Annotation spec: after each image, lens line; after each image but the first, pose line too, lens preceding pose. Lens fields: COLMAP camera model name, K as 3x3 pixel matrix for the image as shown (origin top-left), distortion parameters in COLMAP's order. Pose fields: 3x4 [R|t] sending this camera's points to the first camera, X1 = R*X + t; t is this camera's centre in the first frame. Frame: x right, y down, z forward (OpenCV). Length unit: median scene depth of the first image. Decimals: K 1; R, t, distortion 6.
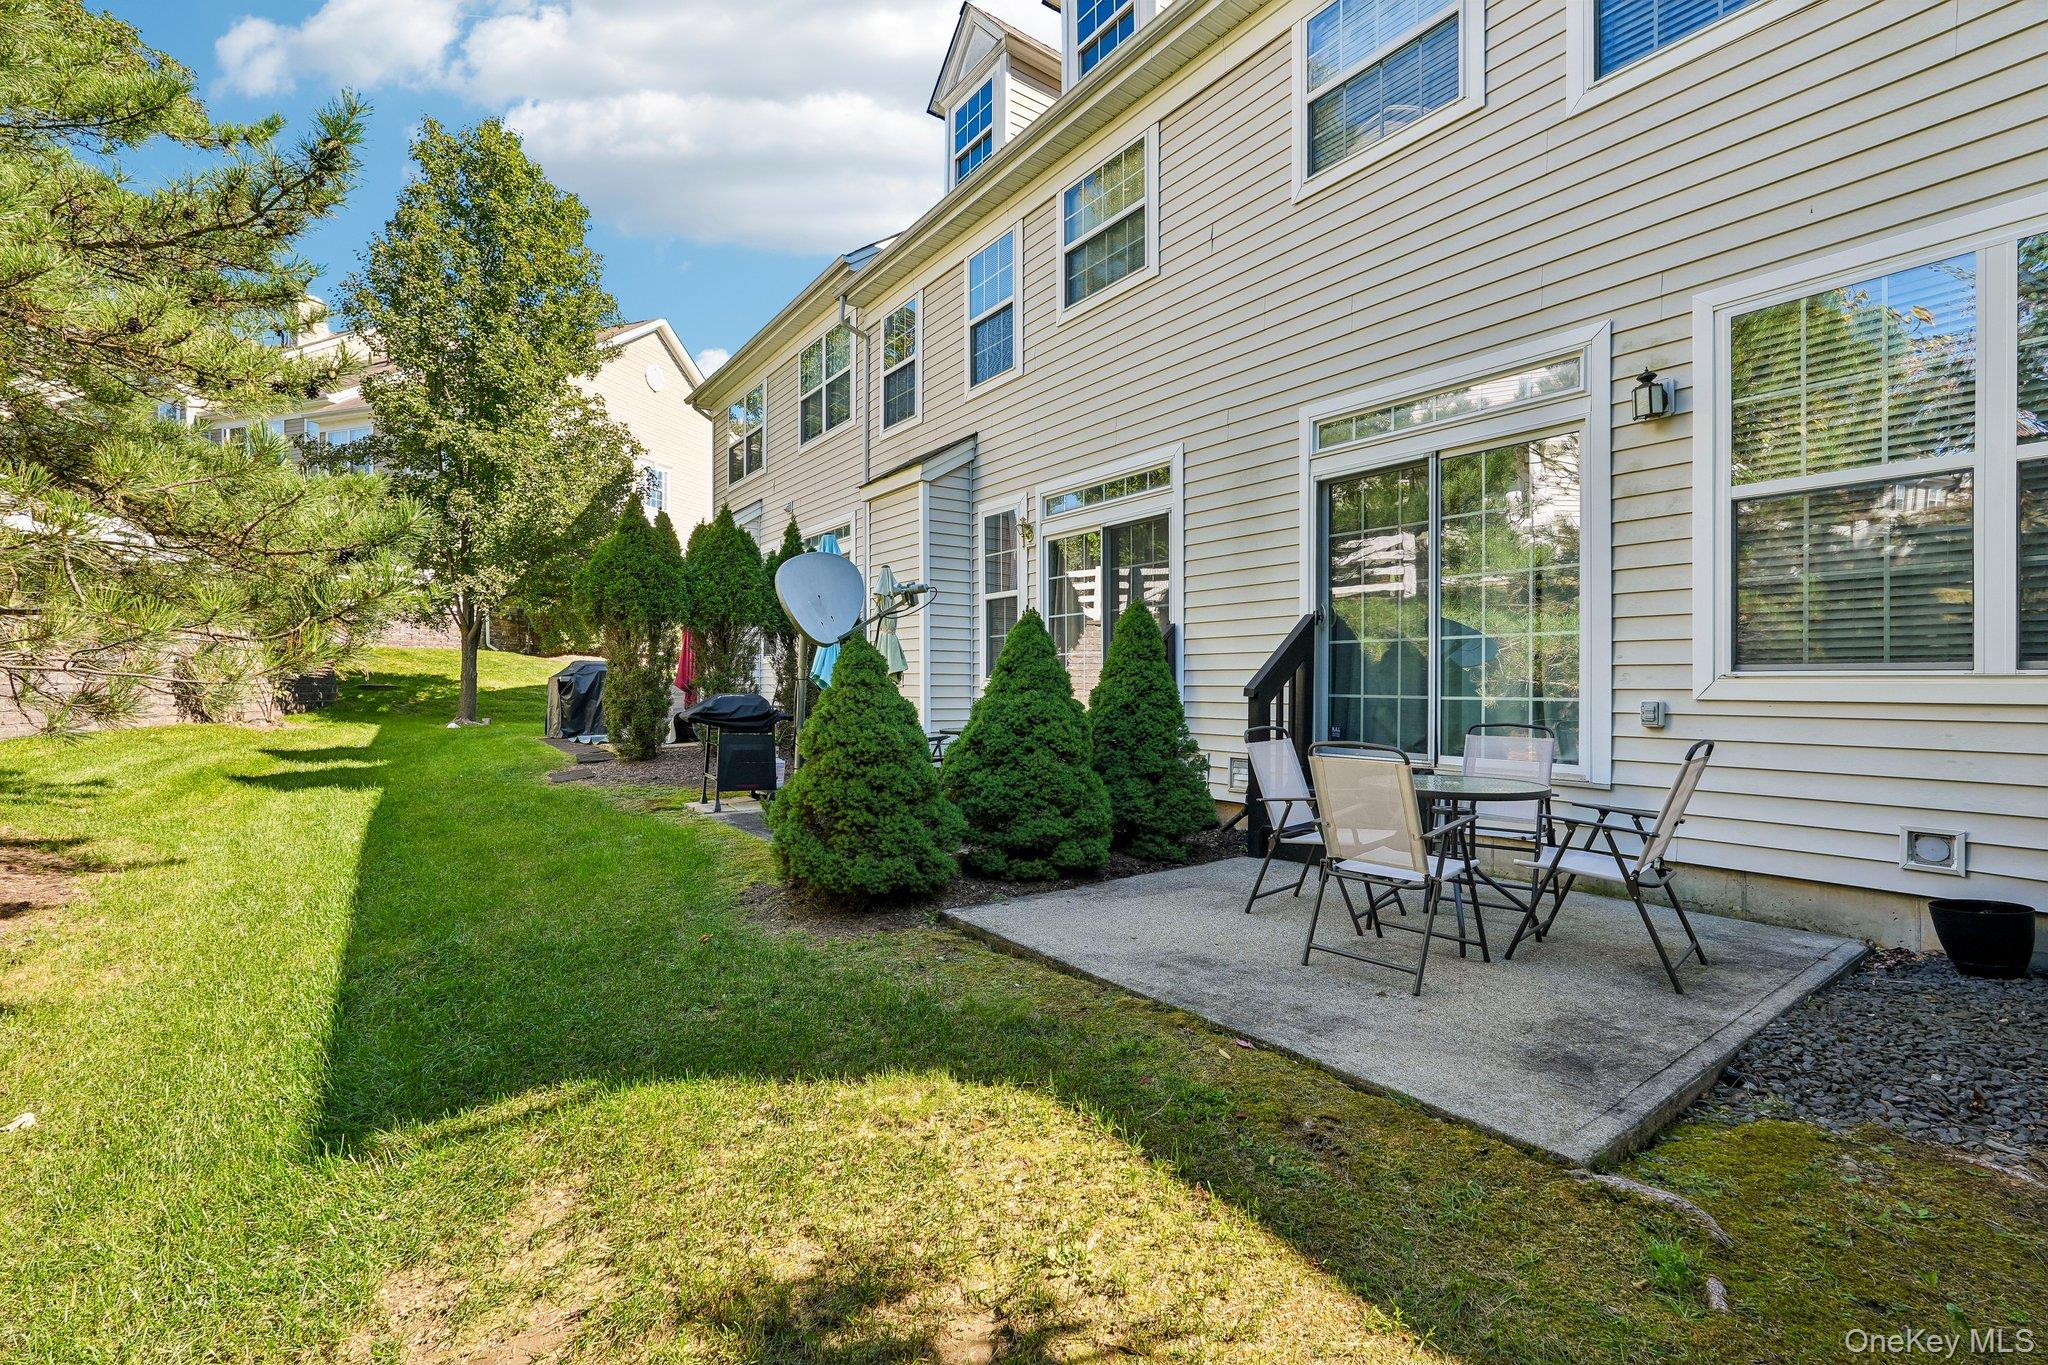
lens RADIAL K [[896.6, 0, 1024.0], [0, 896.6, 682.5], [0, 0, 1]] dist [-0.023316, 0.010402]
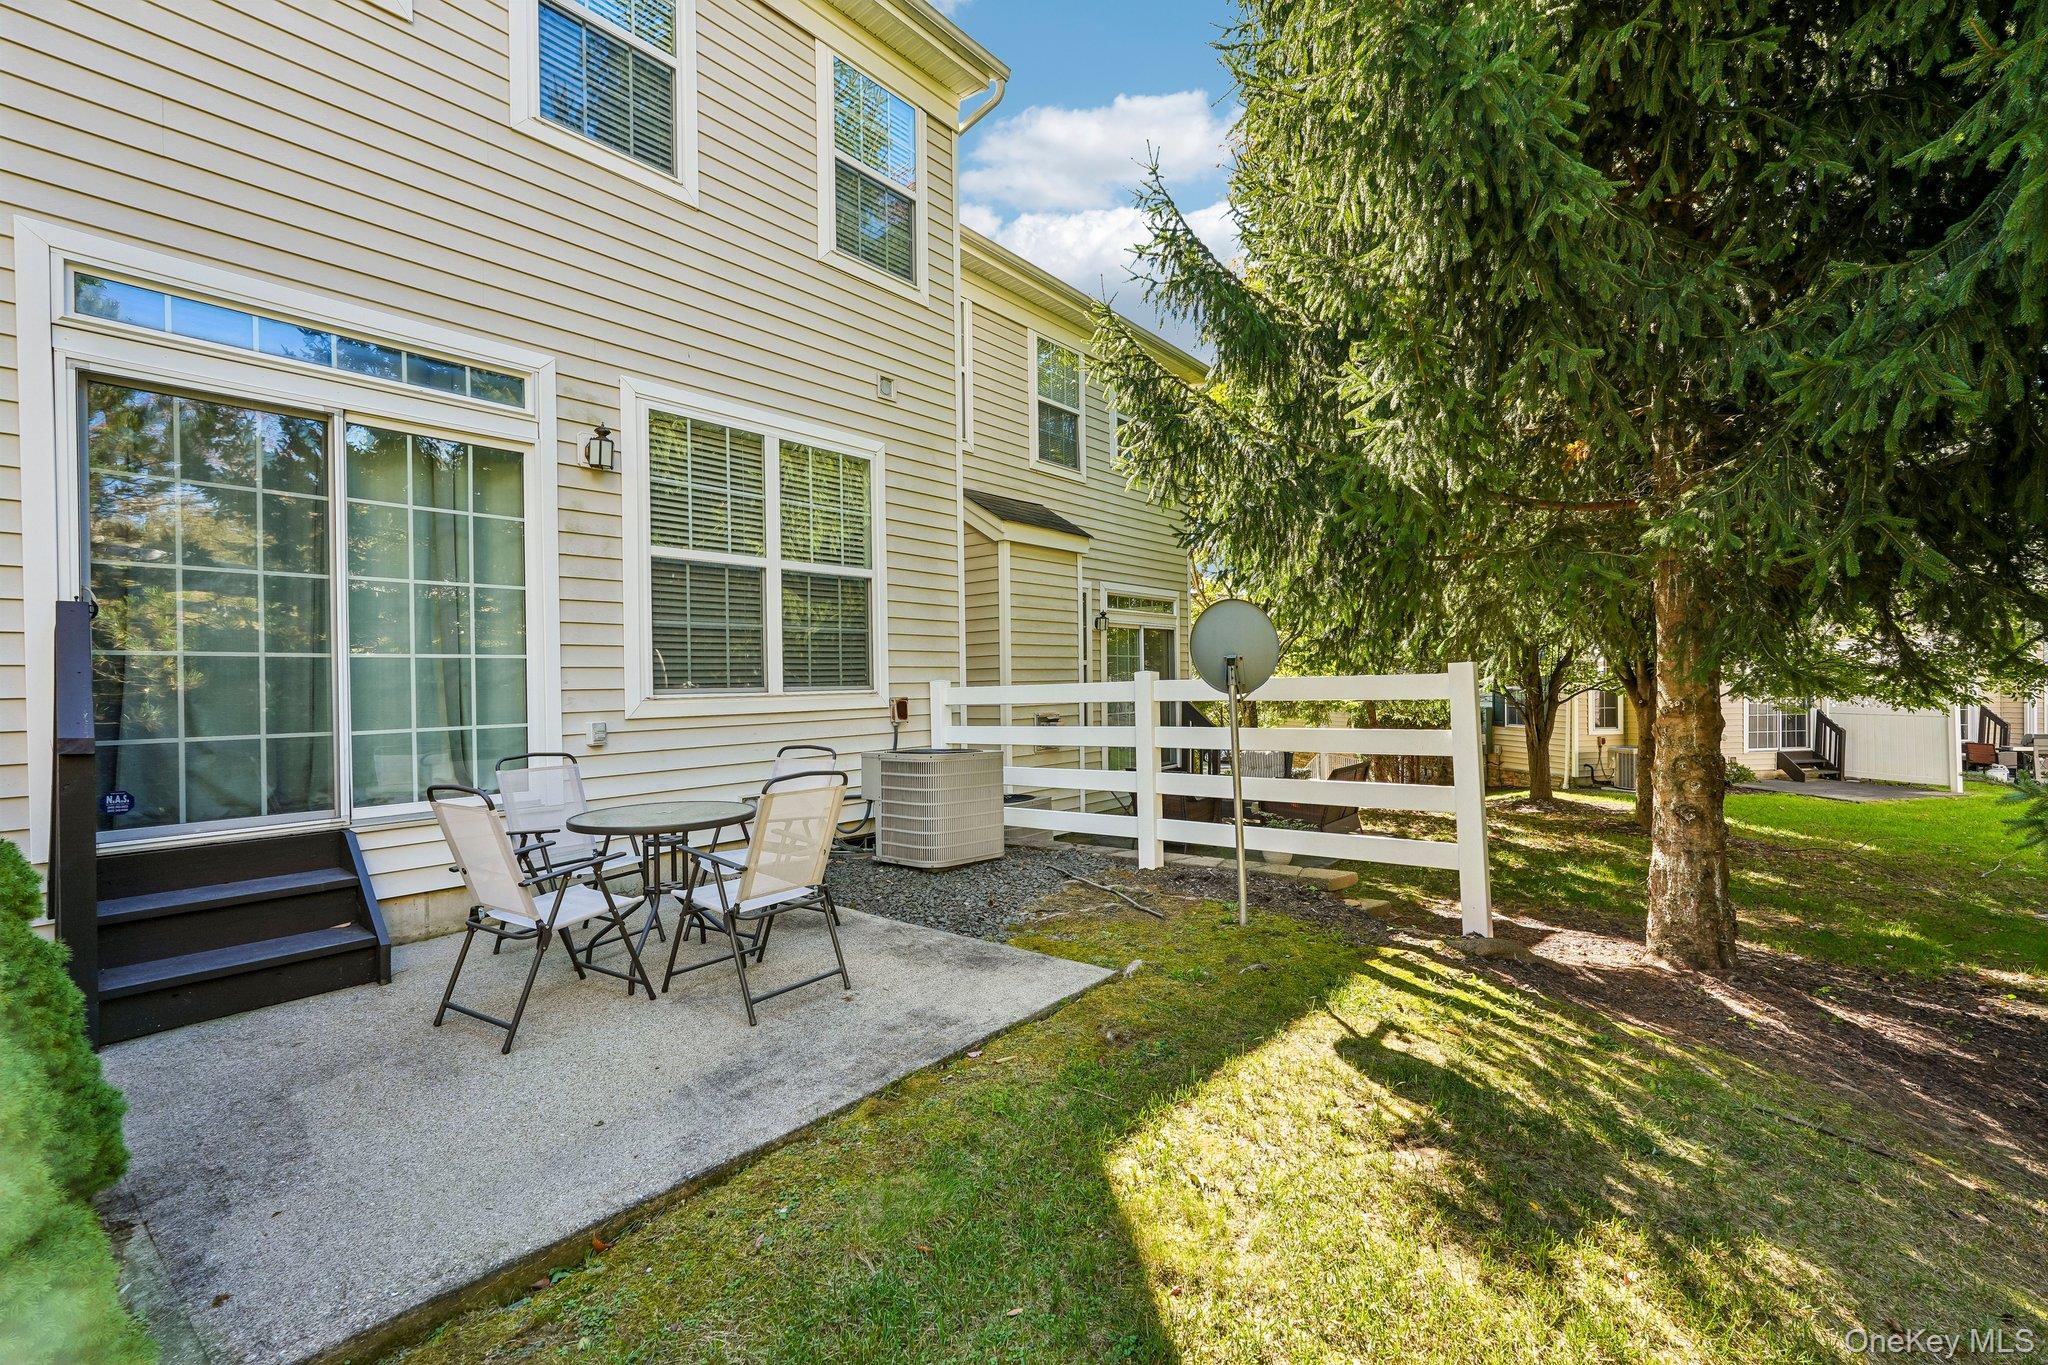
lens RADIAL K [[896.6, 0, 1024.0], [0, 896.6, 682.5], [0, 0, 1]] dist [-0.023316, 0.010402]
pose [[-0.252475, 0.000035, 0.967603, -0.649558], [0.013880, 0.999897, 0.003585, -0.032494], [-0.967504, 0.014336, -0.252450, 0.982362]]
